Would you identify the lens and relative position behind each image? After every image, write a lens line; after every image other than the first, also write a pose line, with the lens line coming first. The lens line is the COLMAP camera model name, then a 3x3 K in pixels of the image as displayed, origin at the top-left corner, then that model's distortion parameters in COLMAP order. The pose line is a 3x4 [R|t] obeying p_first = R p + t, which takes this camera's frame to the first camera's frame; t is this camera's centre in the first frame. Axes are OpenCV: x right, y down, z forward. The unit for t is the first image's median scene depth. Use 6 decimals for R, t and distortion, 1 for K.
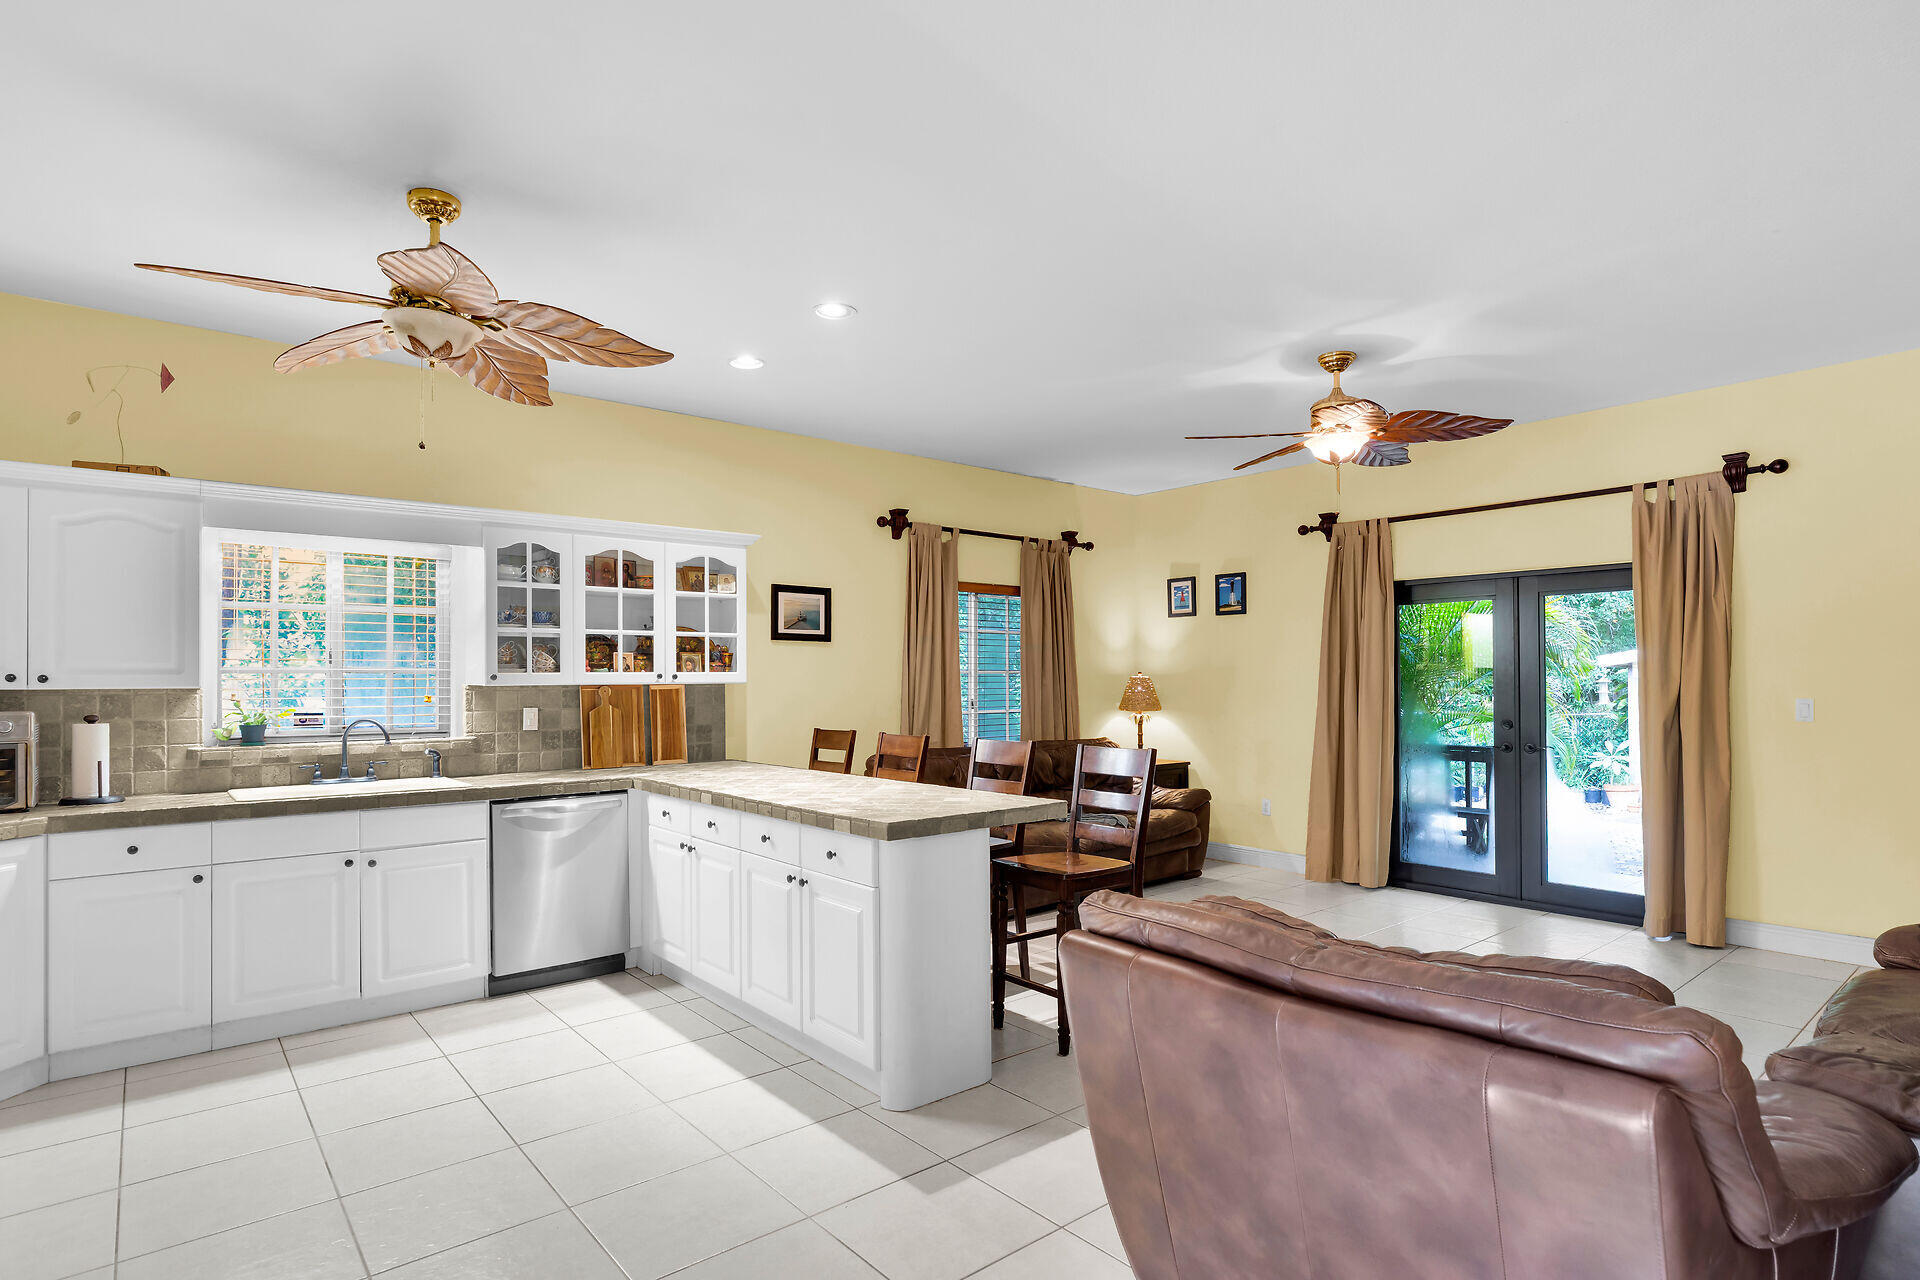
lens RADIAL K [[977.6, 0, 956.0], [0, 977.6, 674.3], [0, 0, 1]] dist [-0.001018, -0.000191]
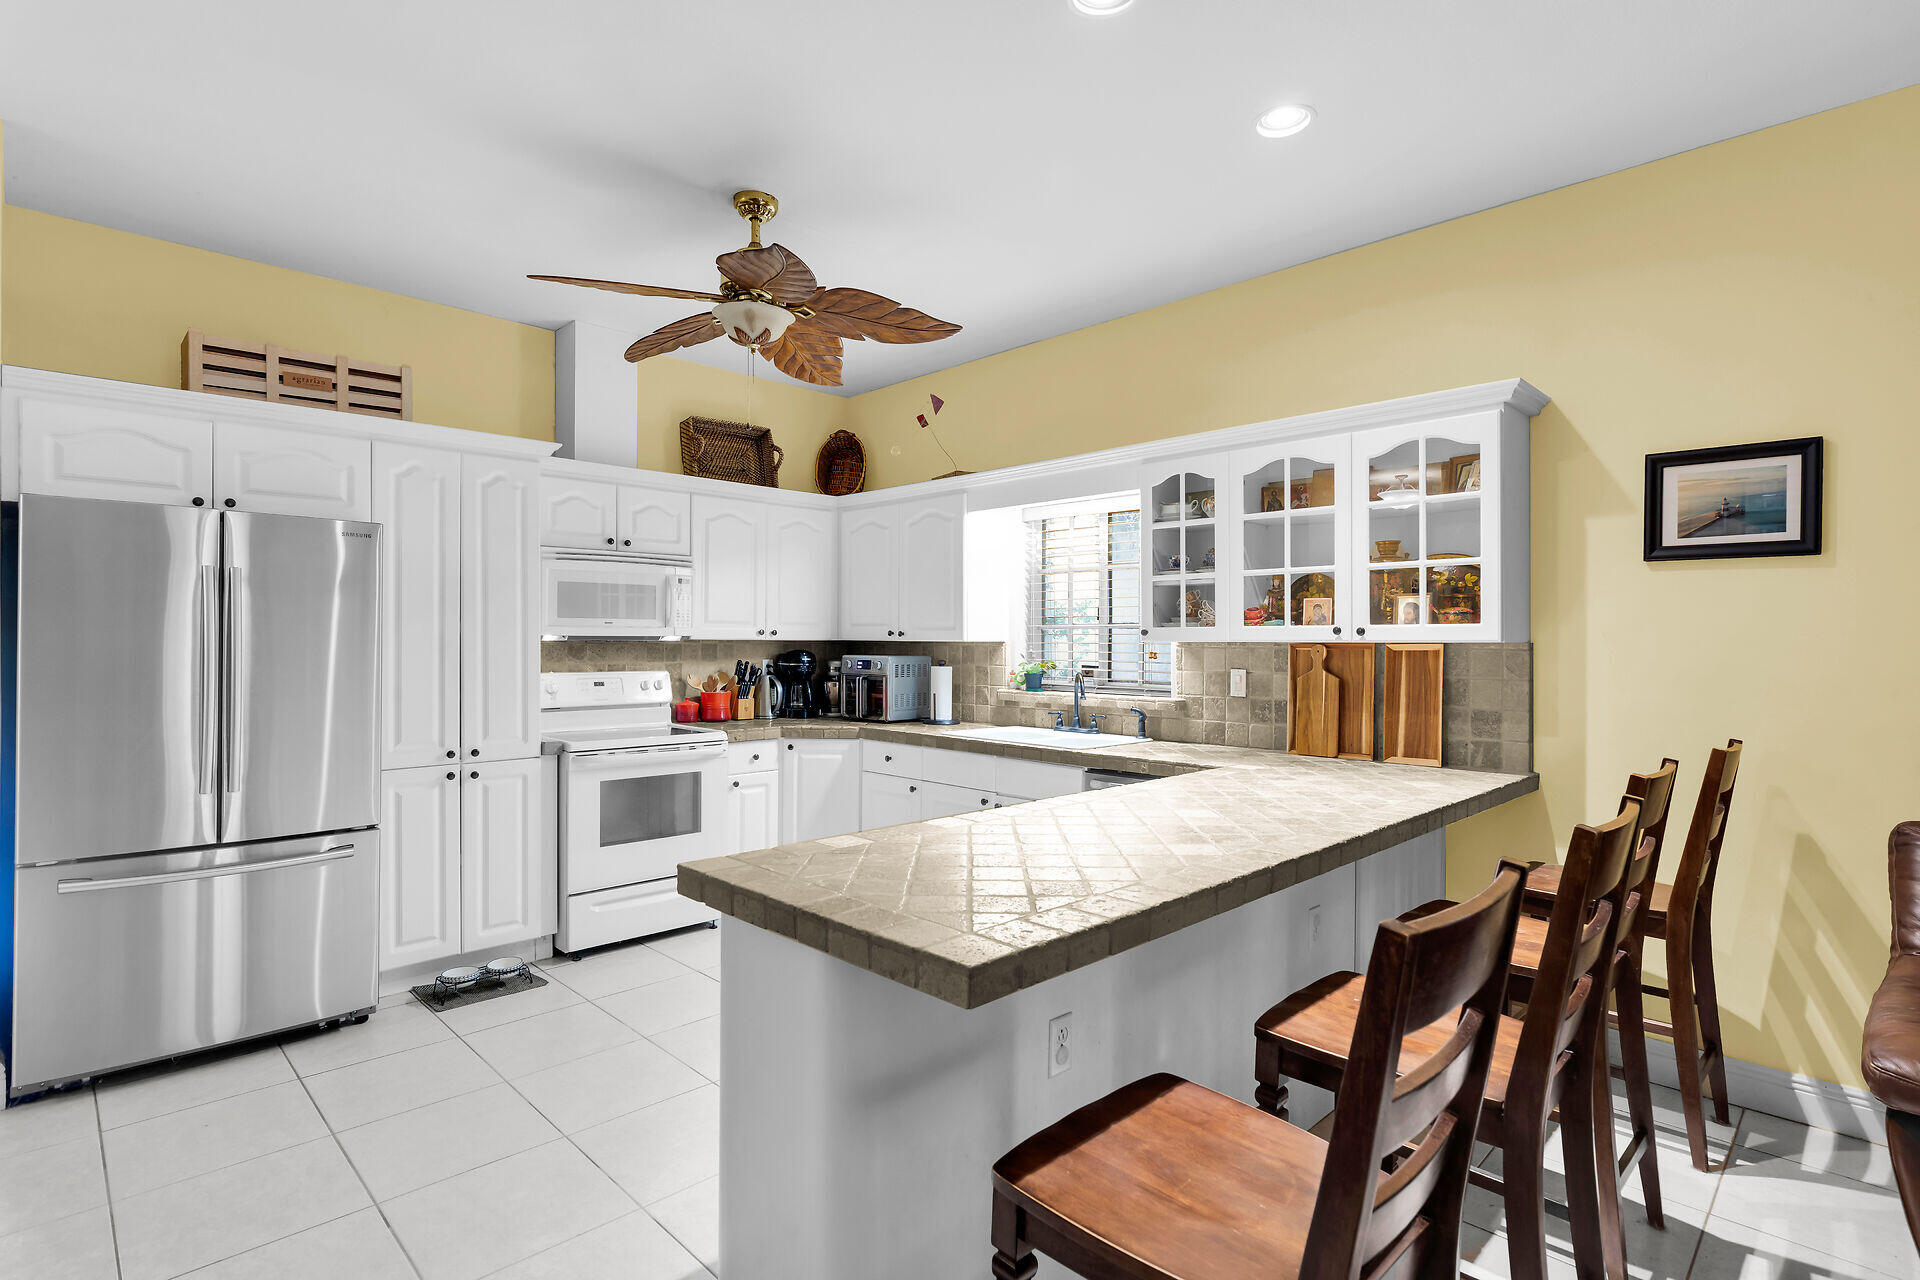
lens RADIAL K [[942.0, 0, 960.0], [0, 942.0, 640.0], [0, 0, 1]] dist [-0.000475, -0.000142]
pose [[0.084959, 0.005924, -0.996367, 0.335819], [0.002040, 0.999979, 0.006120, 0.003870], [0.996382, -0.002553, 0.084945, 0.690078]]
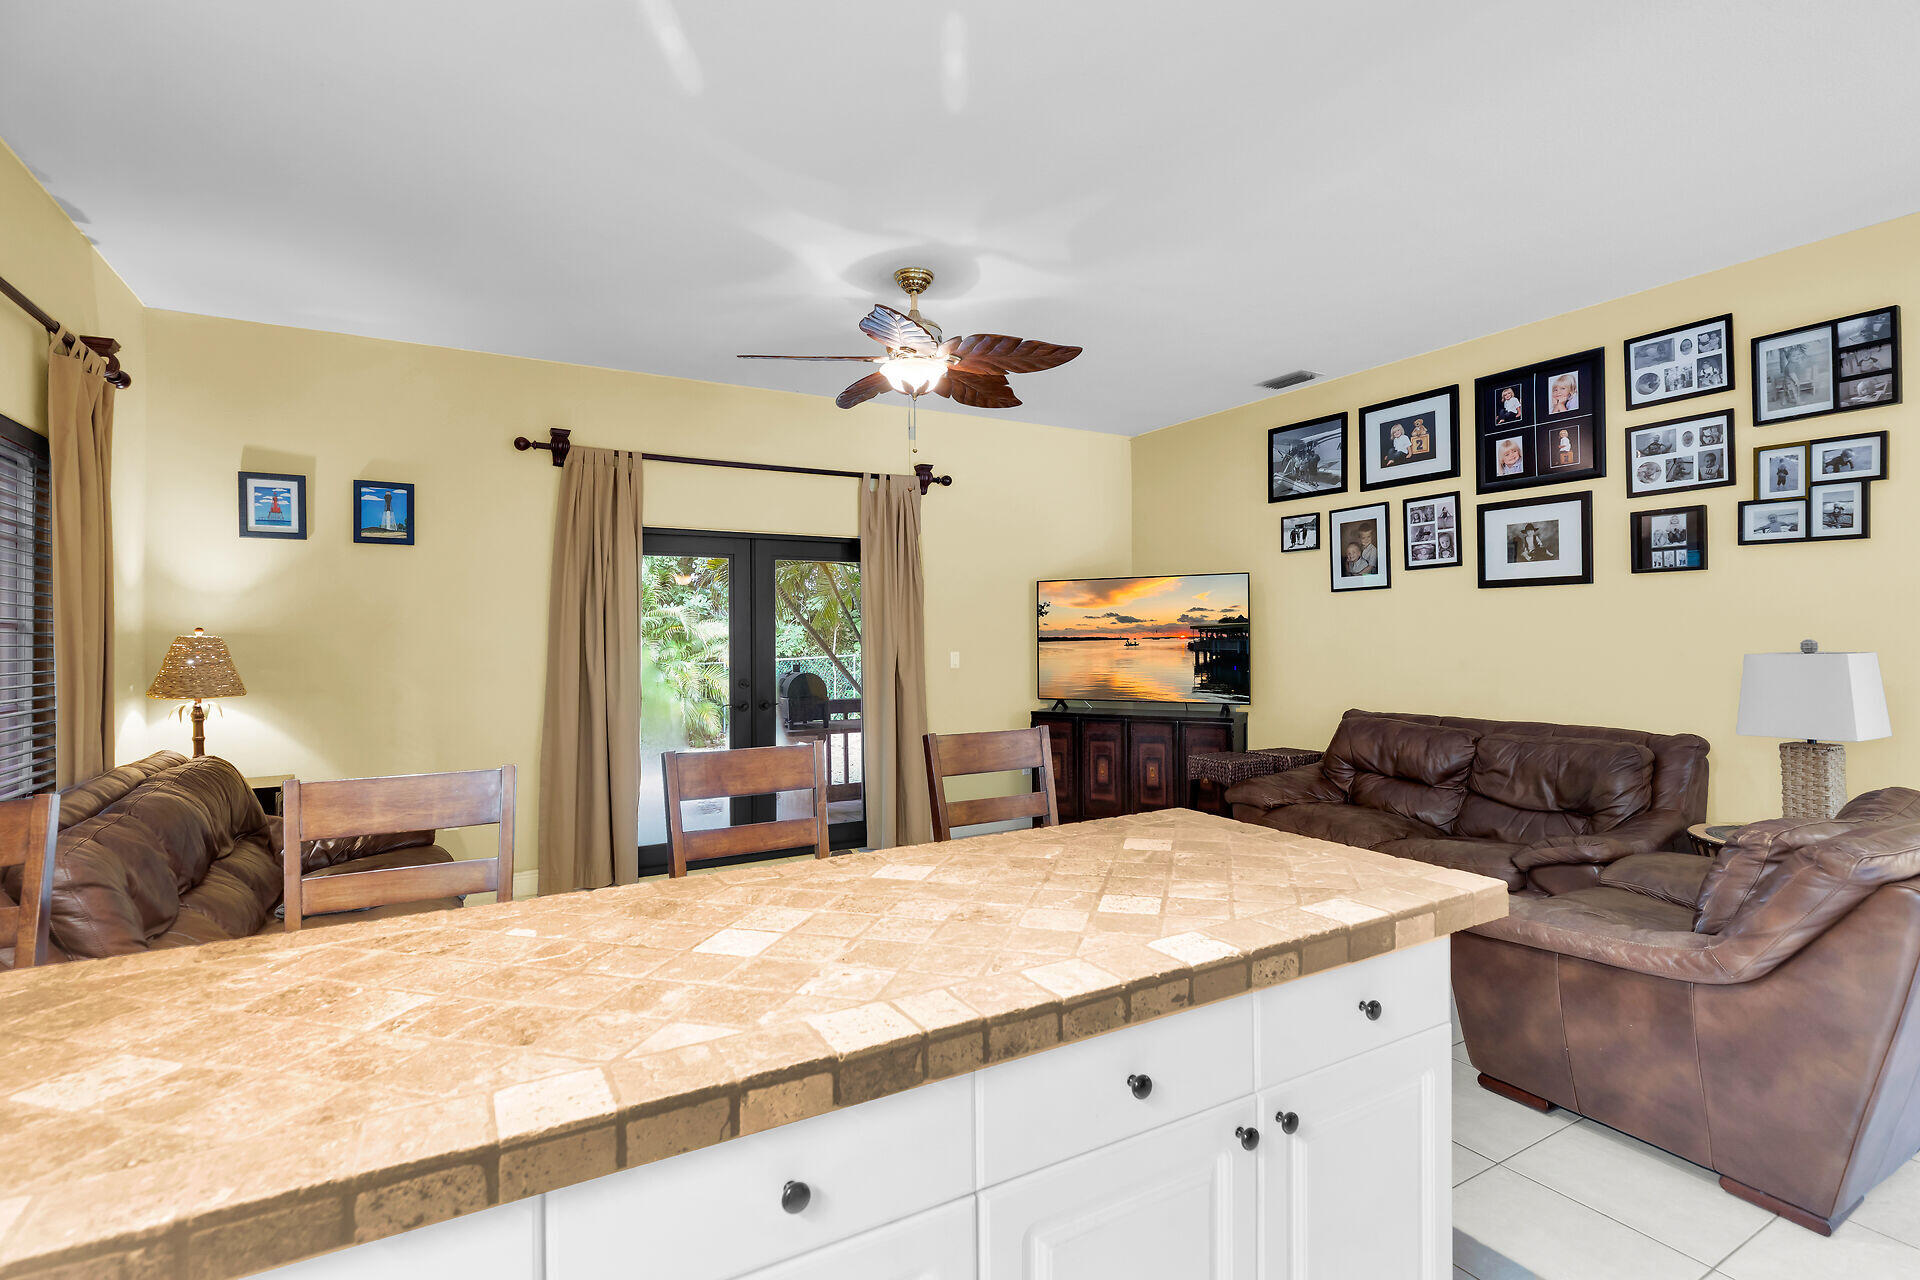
lens RADIAL K [[902.0, 0, 960.0], [0, 902.0, 640.0], [0, 0, 1]] dist [-0.001360, -0.000467]
pose [[0.179247, -0.004239, 0.983795, -0.376421], [0.001770, 0.999990, 0.003986, 0.004770], [-0.983802, 0.001027, 0.179253, 0.736968]]
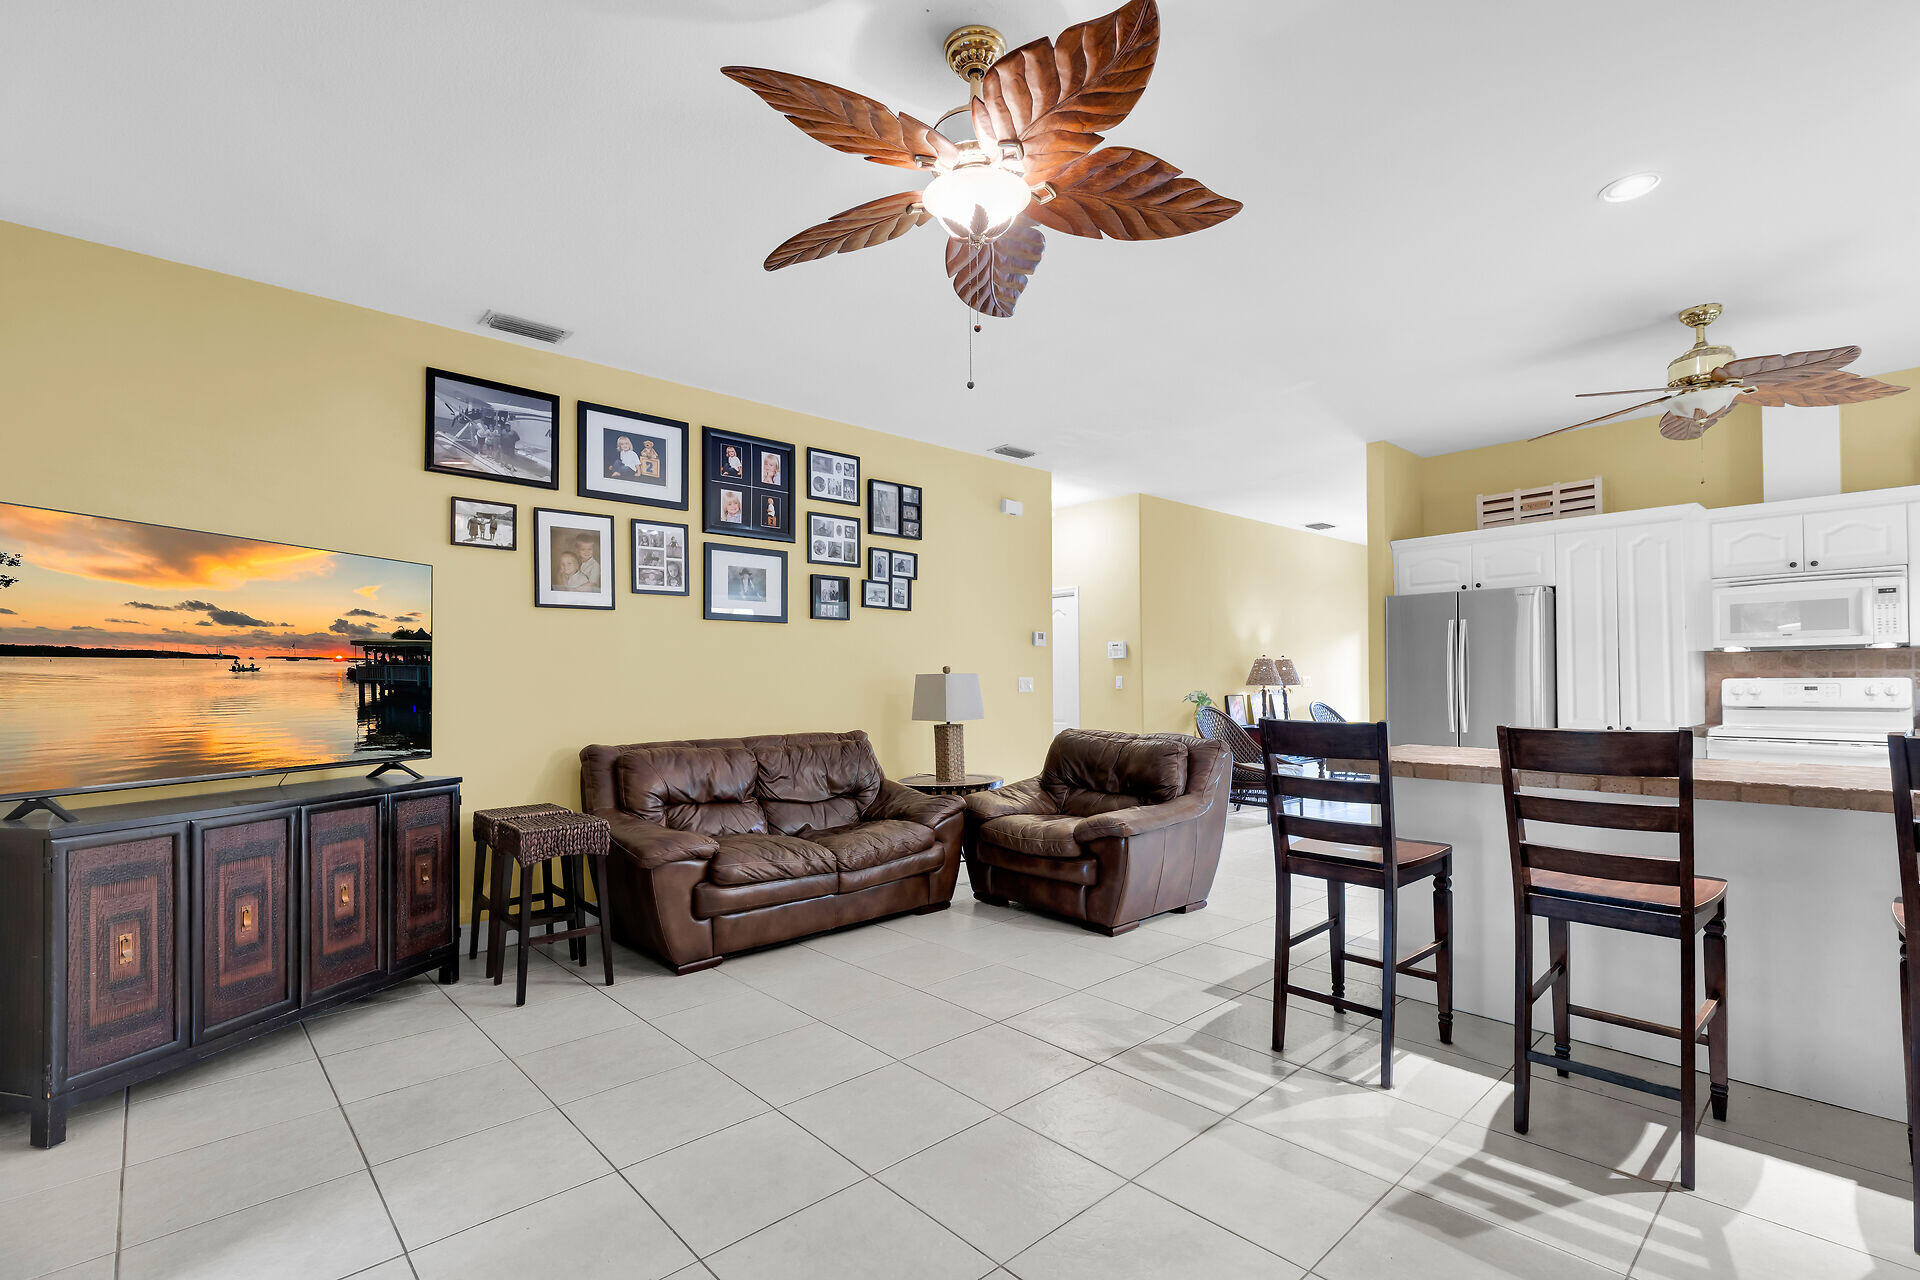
lens RADIAL K [[902.0, 0, 960.0], [0, 902.0, 640.0], [0, 0, 1]] dist [-0.001360, -0.000467]
pose [[-0.997418, 0.013337, -0.070569, 0.411579], [0.017369, 0.998233, -0.056828, 0.039505], [0.069686, -0.057907, -0.995887, 1.376074]]
